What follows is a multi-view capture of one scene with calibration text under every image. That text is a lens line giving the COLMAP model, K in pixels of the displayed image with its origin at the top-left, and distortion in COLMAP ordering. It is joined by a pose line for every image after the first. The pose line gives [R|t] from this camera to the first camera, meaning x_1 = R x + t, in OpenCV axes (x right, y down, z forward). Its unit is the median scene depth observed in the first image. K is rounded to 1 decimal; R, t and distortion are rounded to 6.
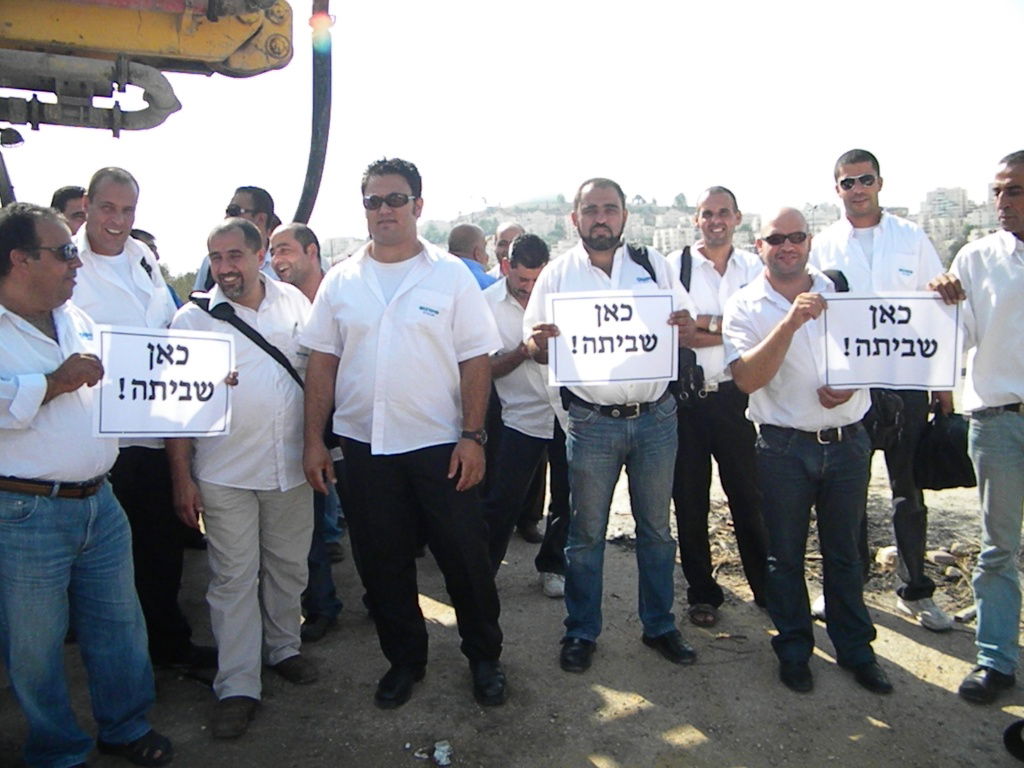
lens RADIAL K [[859.3, 0, 508.7], [0, 859.3, 365.6], [0, 0, 1]] dist [-0.192196, 0.172073]
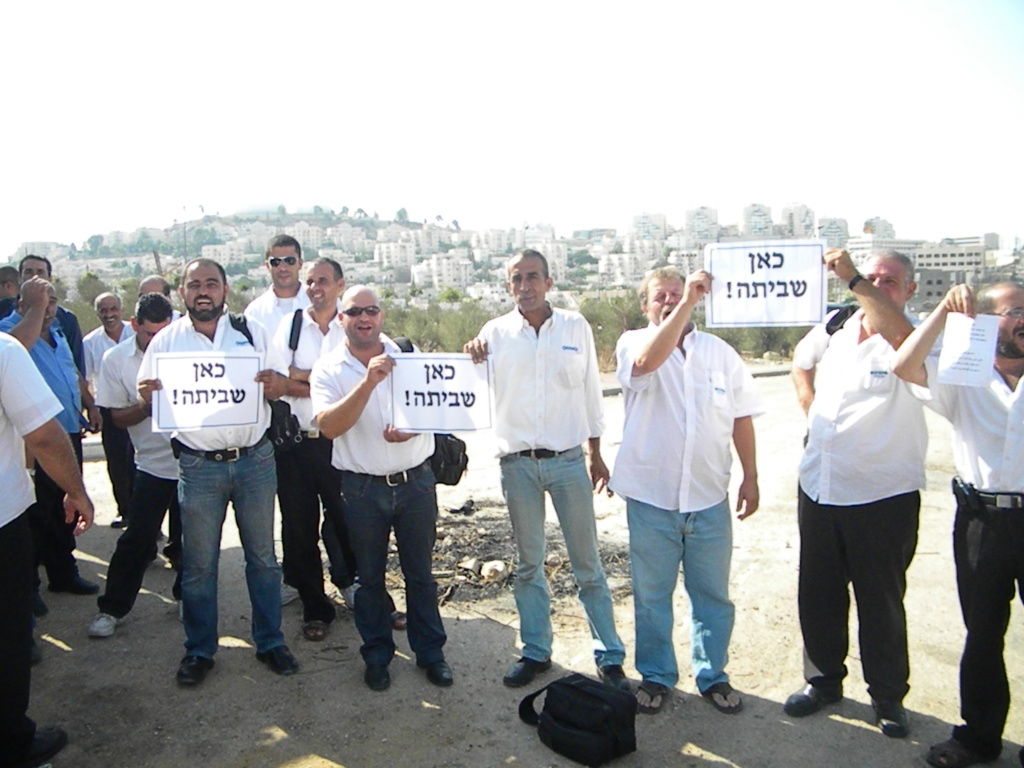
lens RADIAL K [[859.3, 0, 508.9], [0, 859.3, 366.7], [0, 0, 1]] dist [-0.192196, 0.172073]
pose [[0.948368, -0.004177, 0.317146, 0.069934], [0.008671, 0.999881, -0.012760, -0.026814], [-0.317055, 0.014851, 0.948291, -0.101838]]
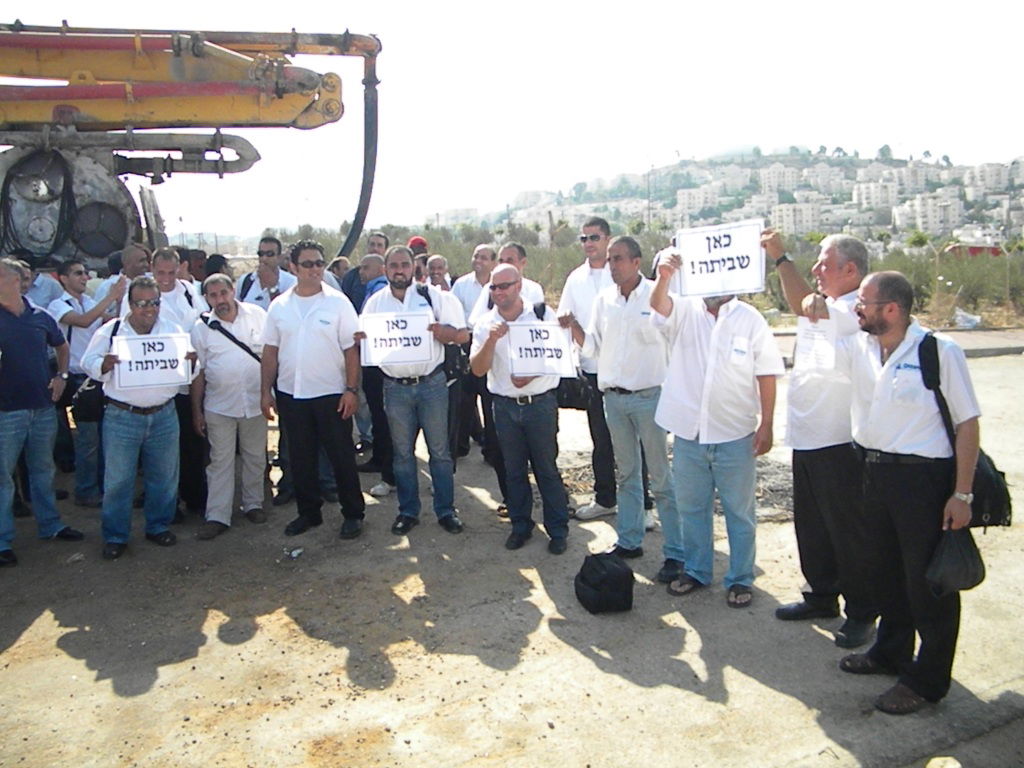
lens RADIAL K [[859.3, 0, 511.3], [0, 859.3, 367.9], [0, 0, 1]] dist [-0.192196, 0.172073]
pose [[0.975573, 0.034780, -0.216905, 0.338796], [-0.022293, 0.997964, 0.059756, -0.039675], [0.218542, -0.053461, 0.974362, -0.331503]]
